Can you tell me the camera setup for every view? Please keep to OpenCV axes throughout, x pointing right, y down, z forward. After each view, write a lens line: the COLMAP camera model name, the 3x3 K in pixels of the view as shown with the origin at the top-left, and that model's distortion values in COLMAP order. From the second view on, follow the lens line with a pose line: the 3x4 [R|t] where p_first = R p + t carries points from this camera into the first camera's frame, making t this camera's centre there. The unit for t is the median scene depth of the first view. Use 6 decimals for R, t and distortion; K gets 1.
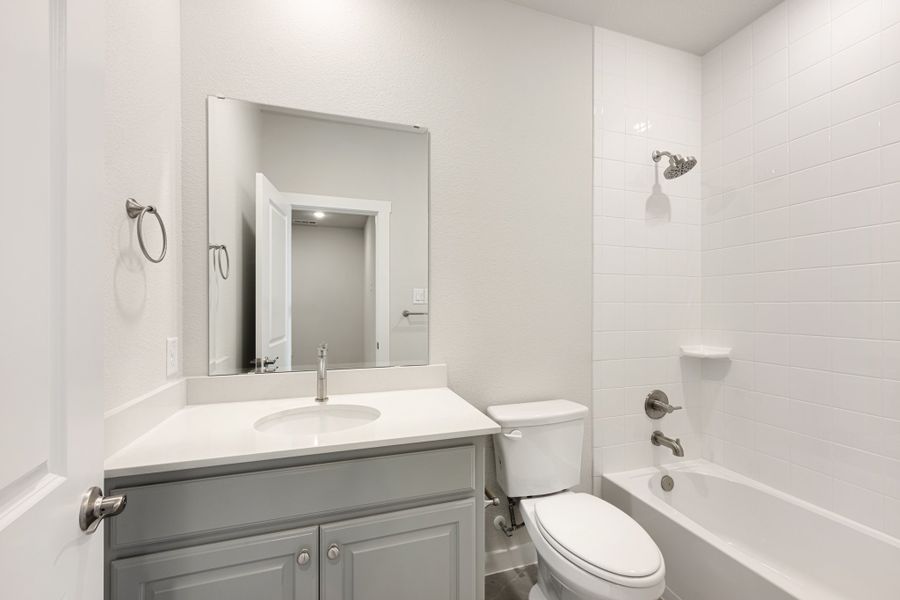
lens RADIAL K [[358.3, 0, 449.8], [0, 358.3, 303.0], [0, 0, 1]] dist [-0.000737, -0.000095]
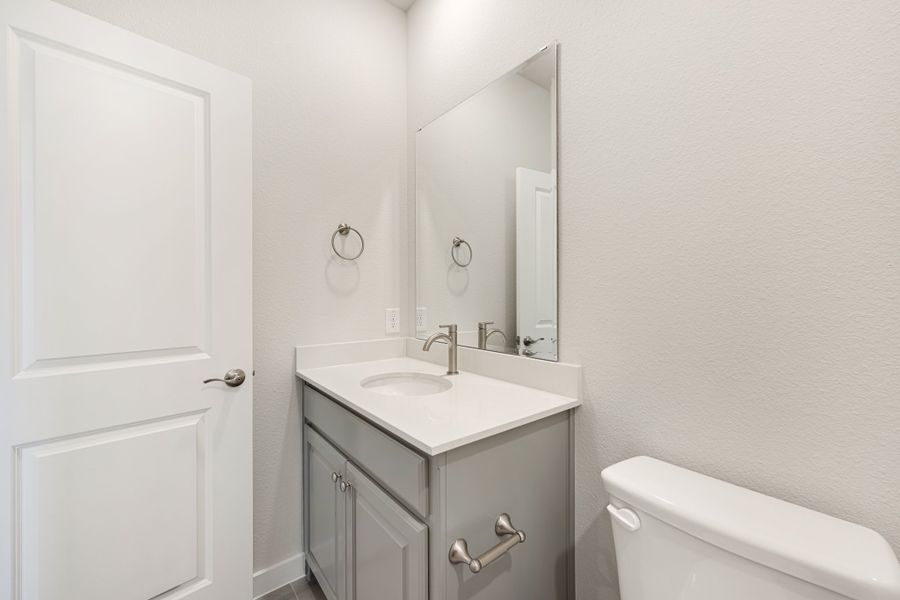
lens RADIAL K [[358.3, 0, 449.8], [0, 358.3, 303.0], [0, 0, 1]] dist [-0.000737, -0.000095]
pose [[0.343783, 0.010818, -0.938987, 0.603550], [0.009048, 0.999849, 0.014832, 0.045688], [0.939006, -0.013595, 0.343633, 0.605483]]
